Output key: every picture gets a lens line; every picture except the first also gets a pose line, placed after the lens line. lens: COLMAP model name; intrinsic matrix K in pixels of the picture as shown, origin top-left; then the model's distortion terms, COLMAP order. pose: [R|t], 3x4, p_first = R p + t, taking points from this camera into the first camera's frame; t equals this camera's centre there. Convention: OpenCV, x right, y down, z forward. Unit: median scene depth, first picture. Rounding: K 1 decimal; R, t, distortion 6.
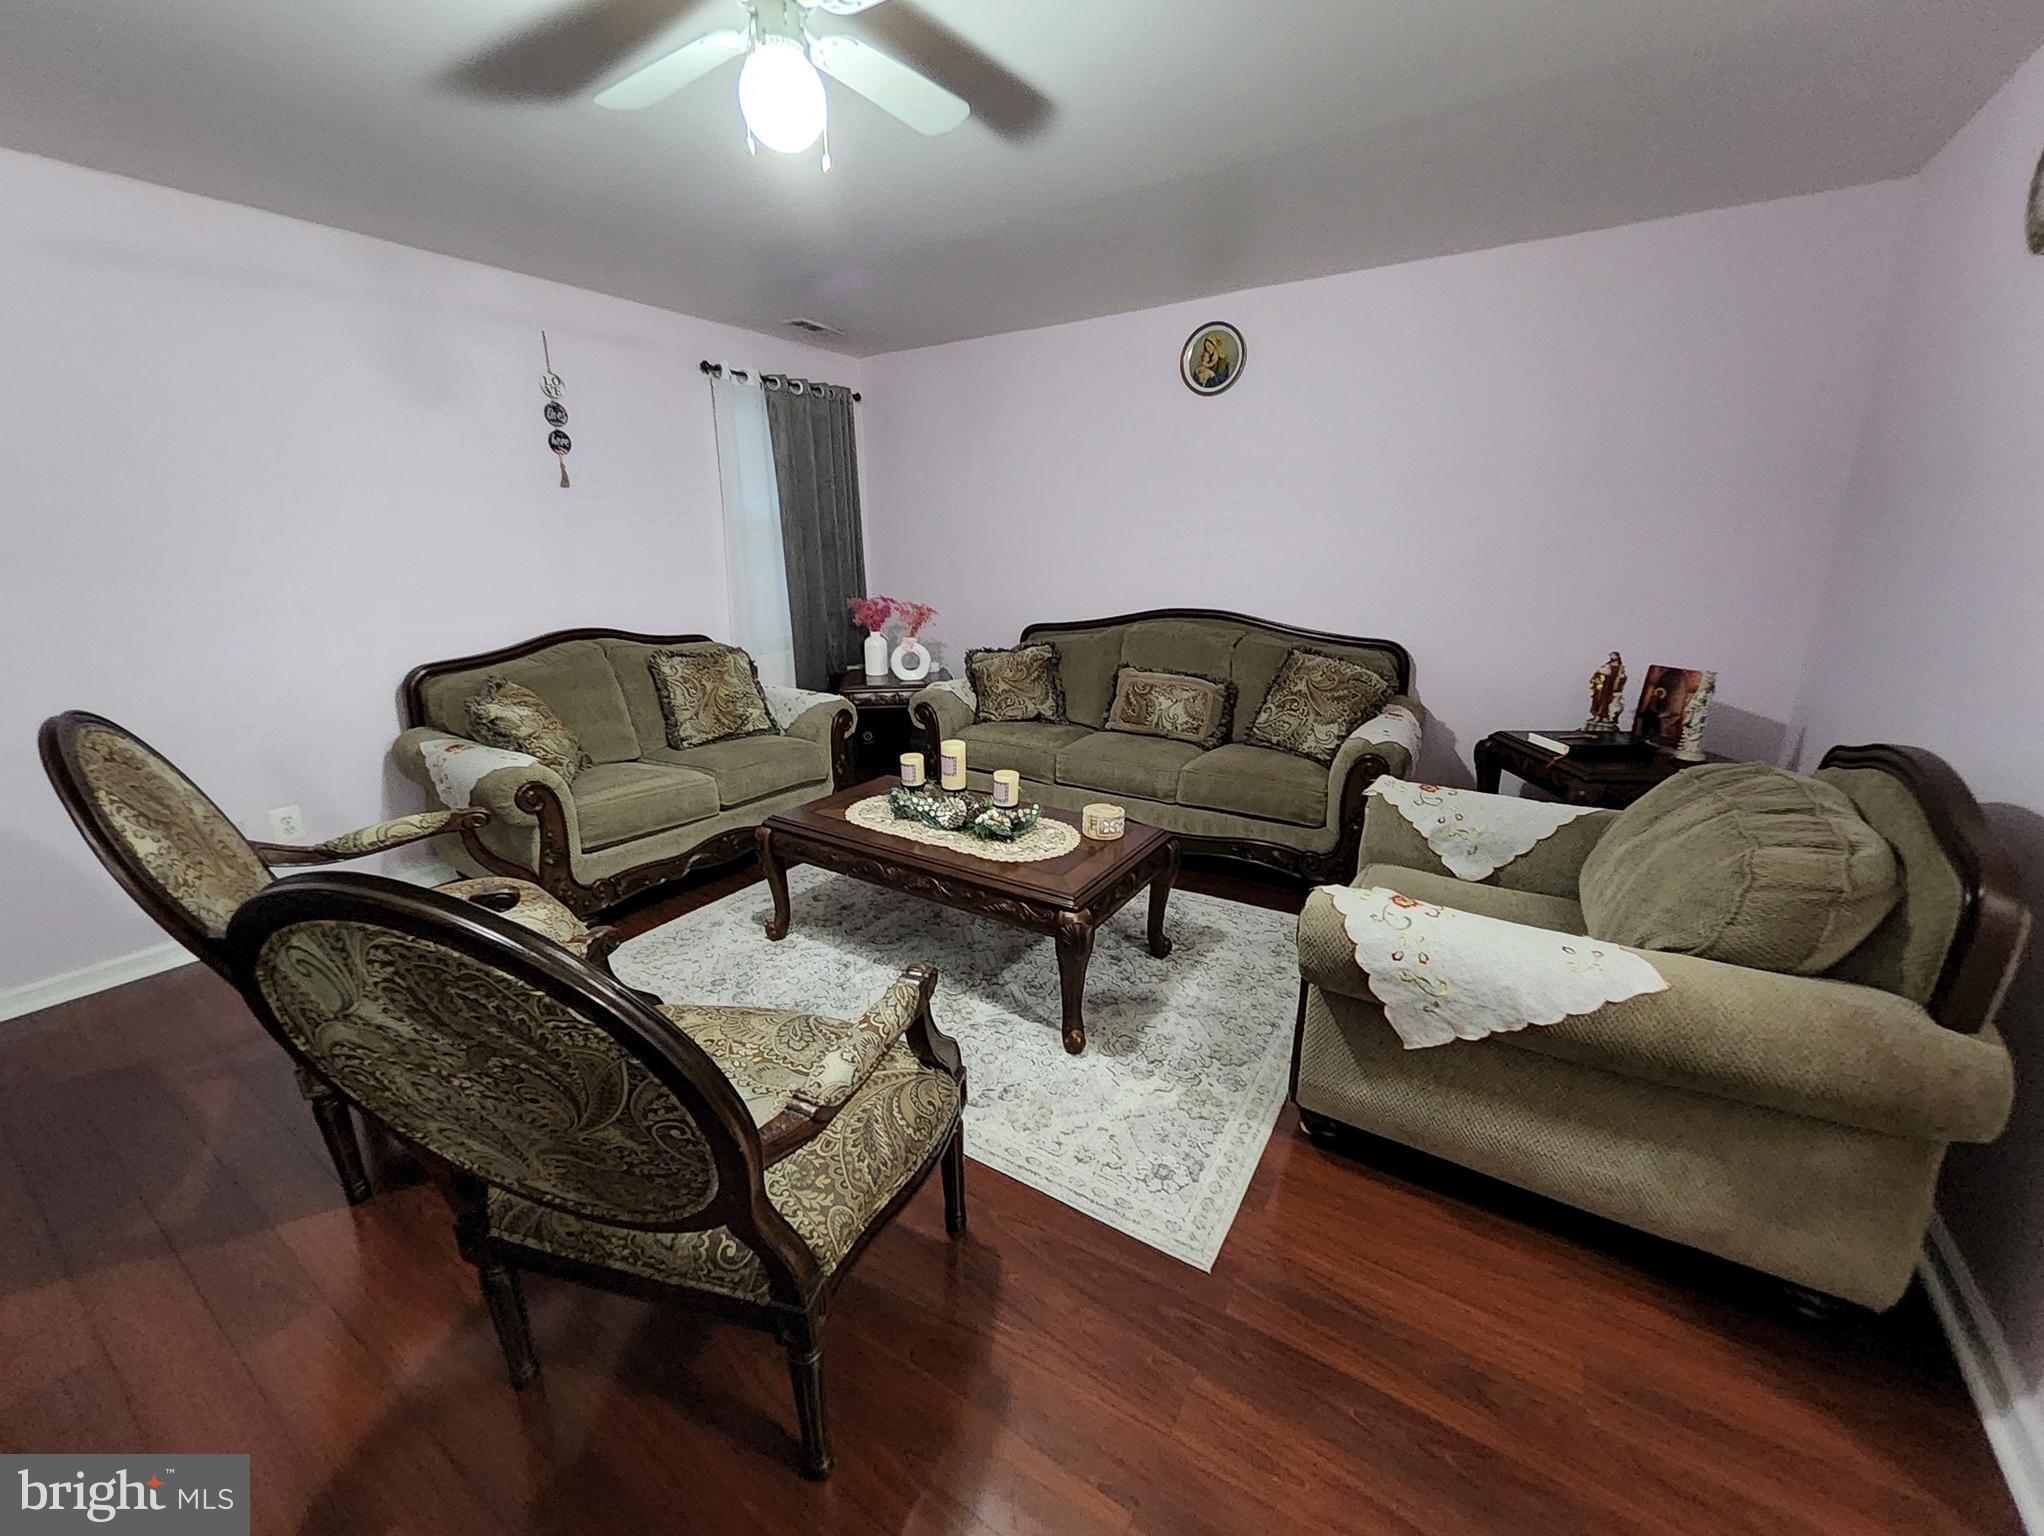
lens RADIAL K [[795.9, 0, 1023.1], [0, 795.9, 780.6], [0, 0, 1]] dist [0.006952, -0.006262]
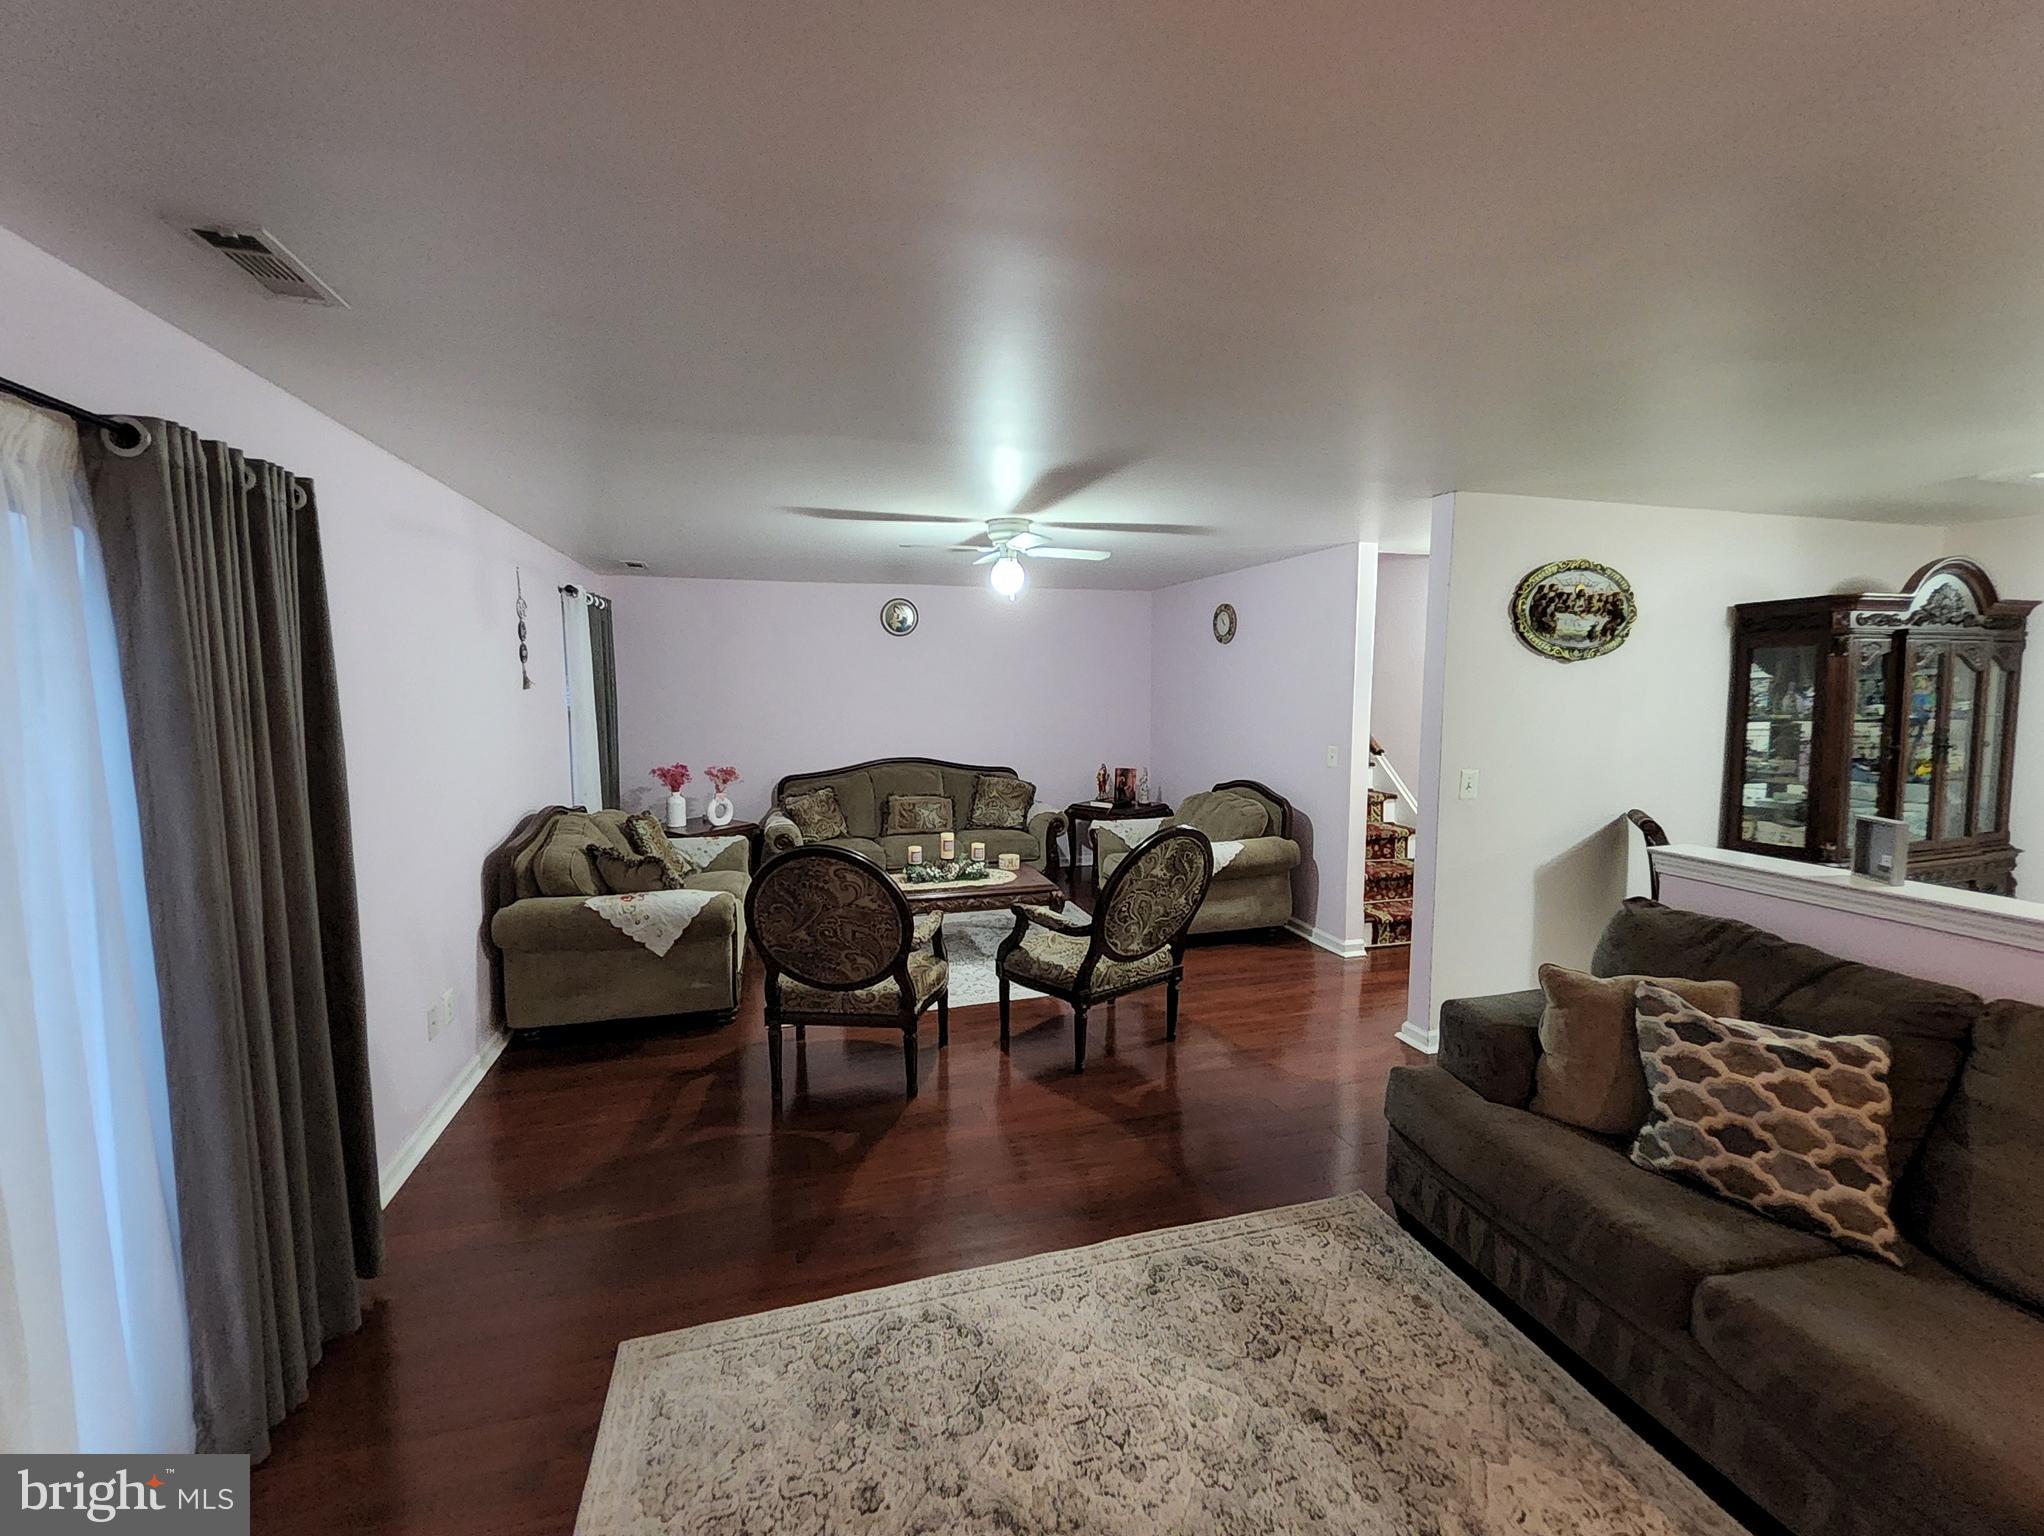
lens RADIAL K [[795.9, 0, 1024.5], [0, 795.9, 757.2], [0, 0, 1]] dist [0.006952, -0.006262]
pose [[0.633865, -0.060213, 0.771096, -1.104581], [0.214031, 0.971688, -0.100064, 0.002935], [-0.743240, 0.228466, 0.628807, -0.276563]]
